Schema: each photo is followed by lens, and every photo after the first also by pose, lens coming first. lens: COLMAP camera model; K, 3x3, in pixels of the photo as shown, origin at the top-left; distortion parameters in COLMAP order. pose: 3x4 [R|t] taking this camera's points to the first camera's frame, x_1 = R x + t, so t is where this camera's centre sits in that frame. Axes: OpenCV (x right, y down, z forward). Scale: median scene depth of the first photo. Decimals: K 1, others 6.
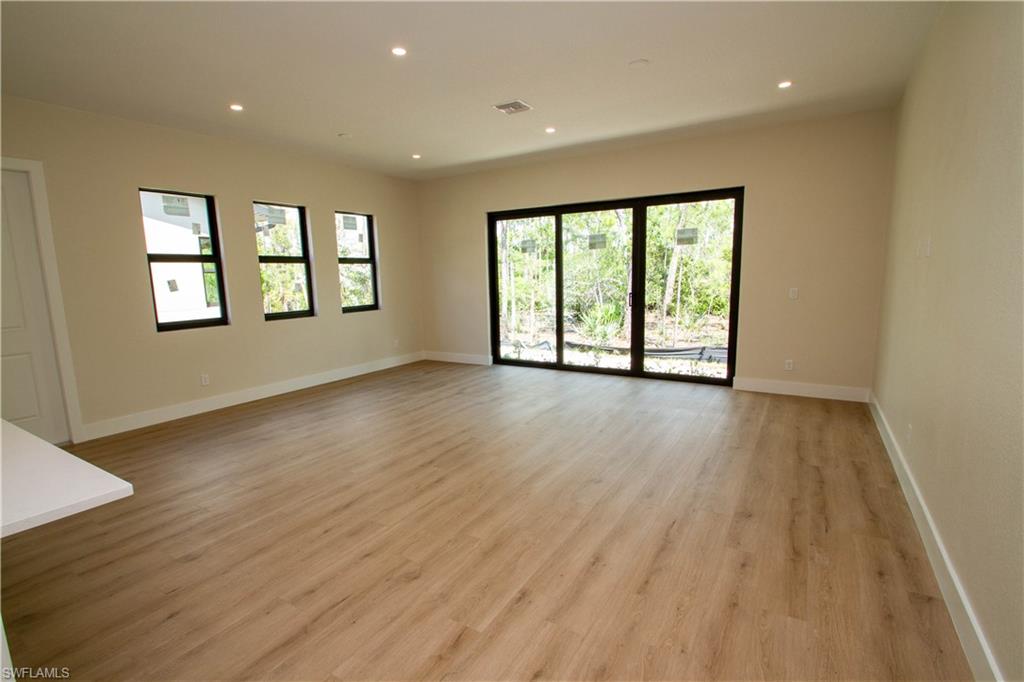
lens RADIAL K [[485.3, 0, 513.4], [0, 485.3, 344.2], [0, 0, 1]] dist [0.014988, -0.016180]
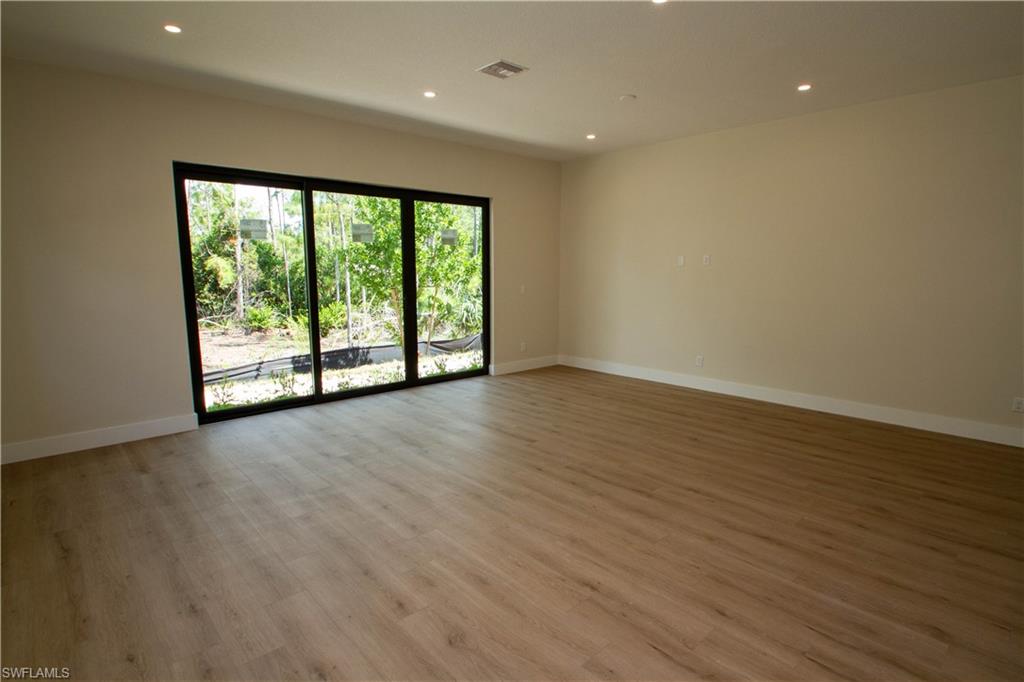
lens RADIAL K [[524.9, 0, 512.0], [0, 524.9, 341.0], [0, 0, 1]] dist [-0.010968, -0.000454]
pose [[0.276520, -0.108634, 0.954848, -0.883324], [0.135345, 0.988089, 0.073220, -0.090619], [-0.951430, 0.108987, 0.287929, 0.763193]]
